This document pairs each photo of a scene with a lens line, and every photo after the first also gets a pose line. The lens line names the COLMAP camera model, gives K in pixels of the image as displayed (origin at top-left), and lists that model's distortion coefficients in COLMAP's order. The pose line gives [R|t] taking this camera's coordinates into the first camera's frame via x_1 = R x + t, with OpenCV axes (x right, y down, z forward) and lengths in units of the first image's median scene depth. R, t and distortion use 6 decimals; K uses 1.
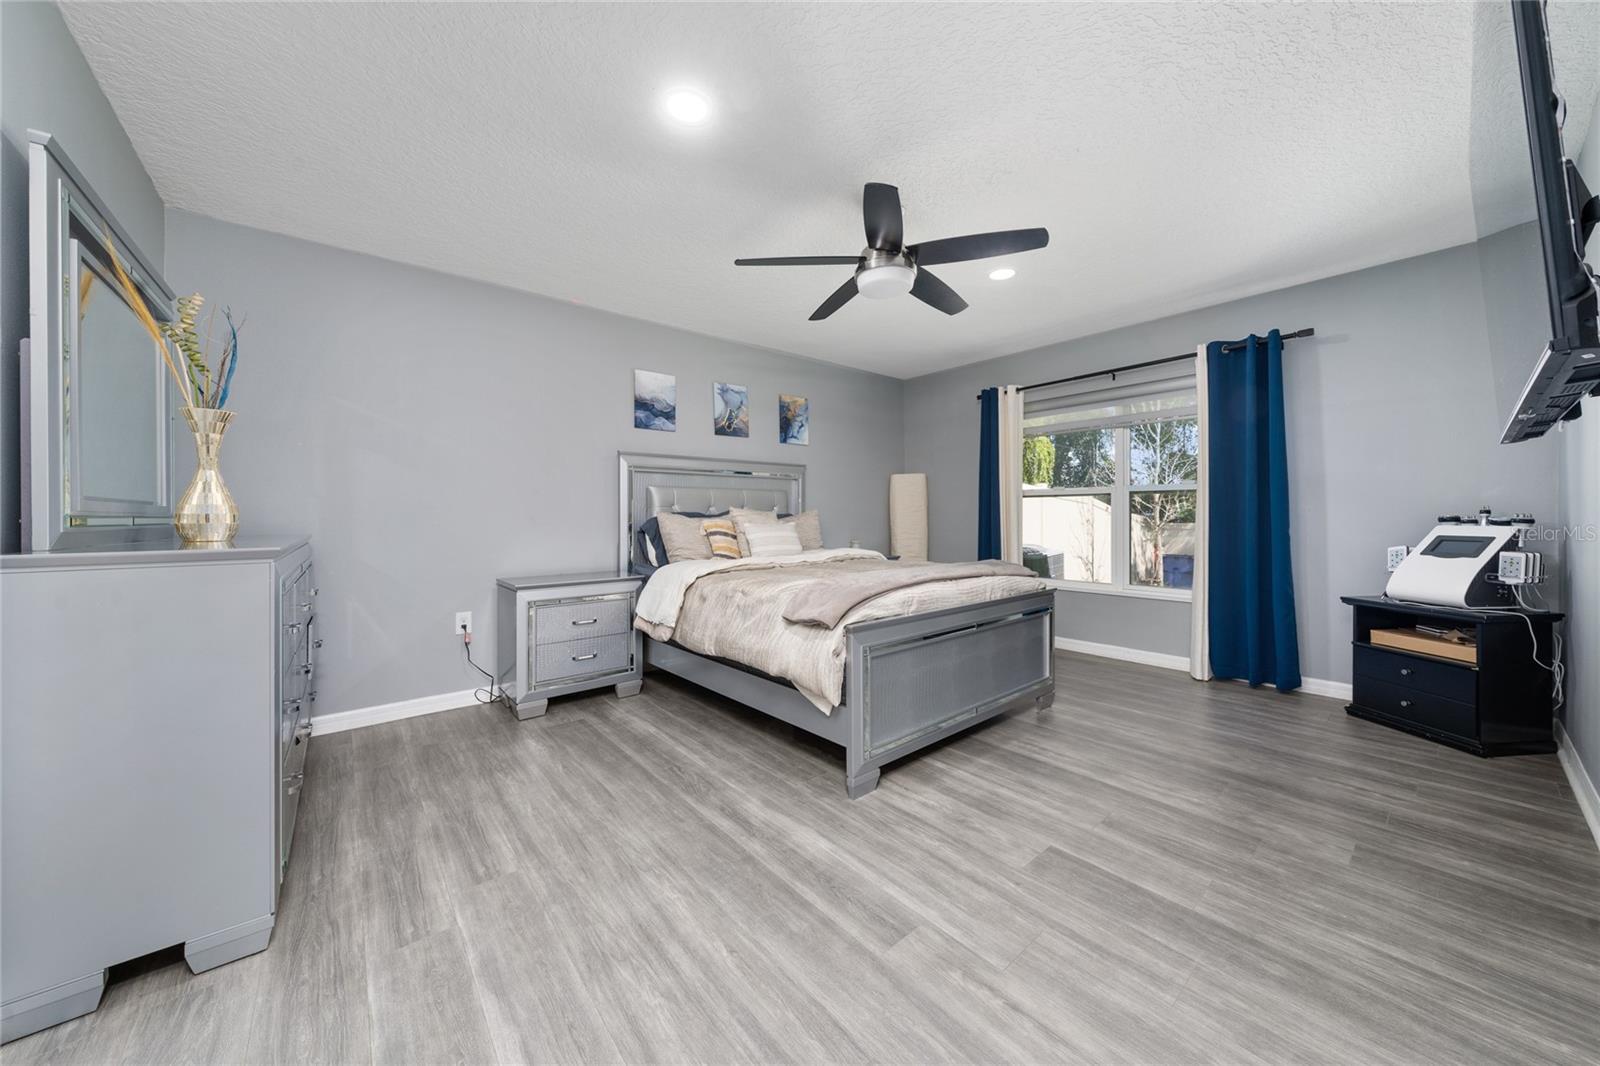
lens RADIAL K [[548.1, 0, 801.1], [0, 548.1, 521.5], [0, 0, 1]] dist [-0.002860, 0.001019]
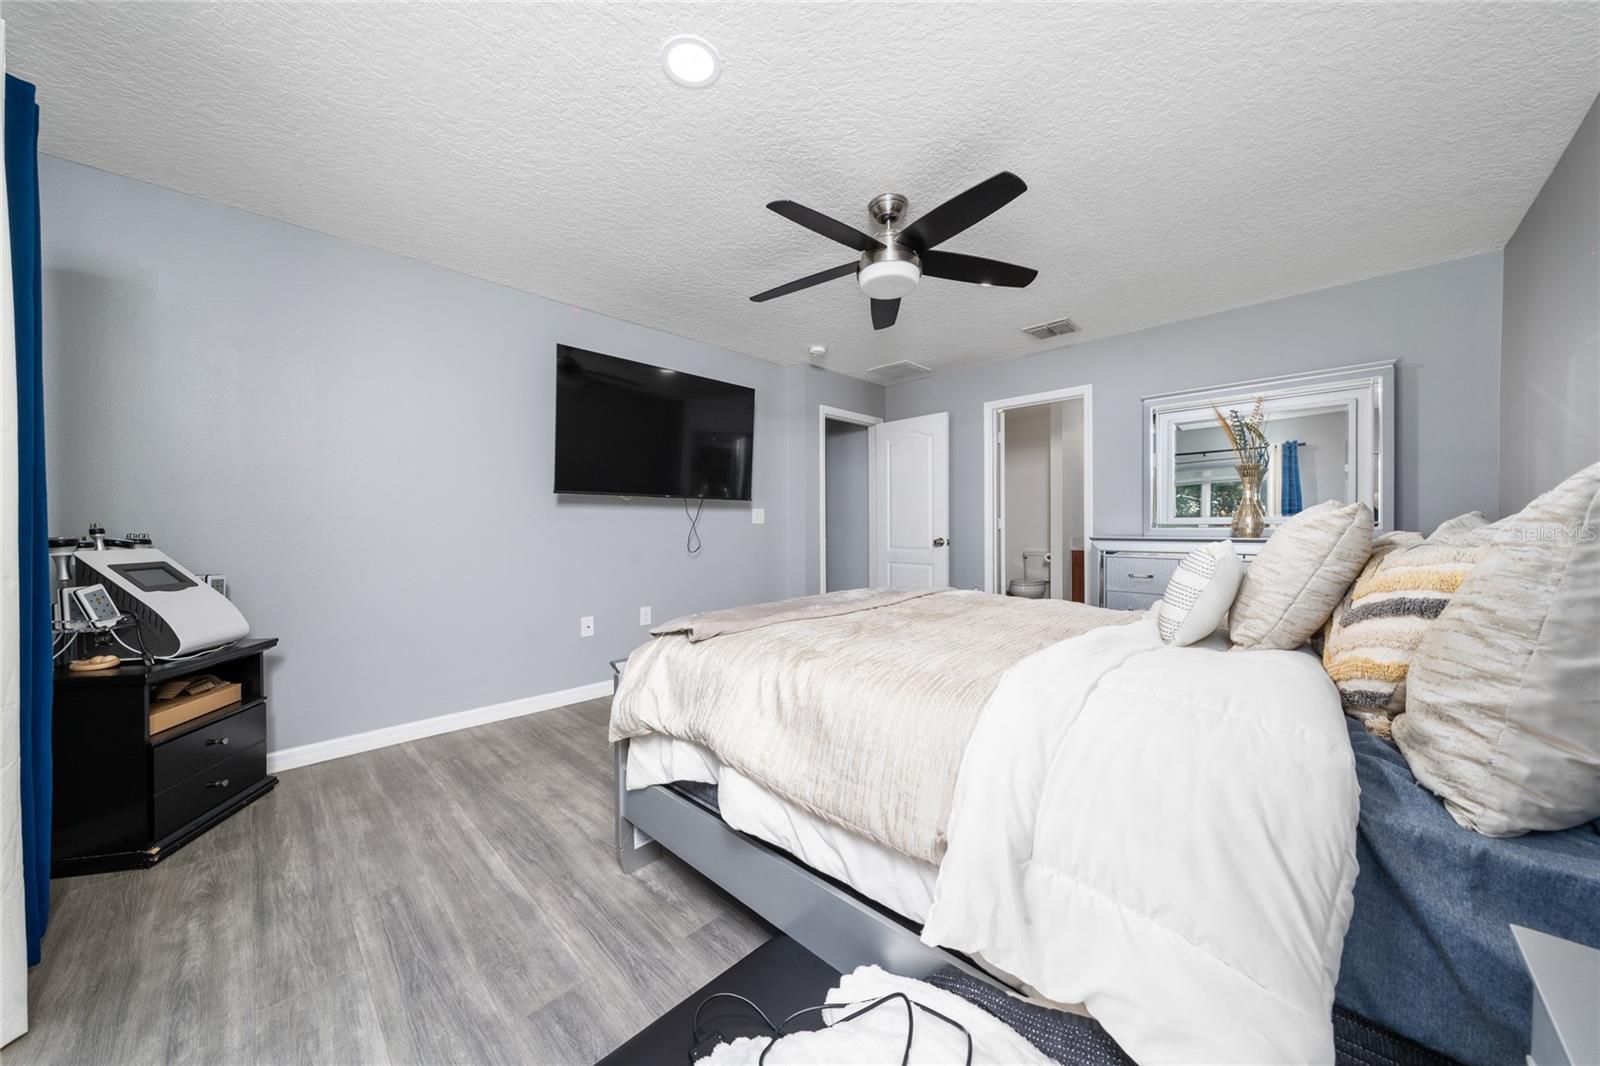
lens RADIAL K [[548.1, 0, 798.7], [0, 548.1, 529.4], [0, 0, 1]] dist [-0.002860, 0.001019]
pose [[-0.991807, 0.005943, -0.127611, 0.428578], [0.004739, 0.999941, 0.009738, -0.023833], [0.127661, 0.009054, -0.991777, 1.928092]]
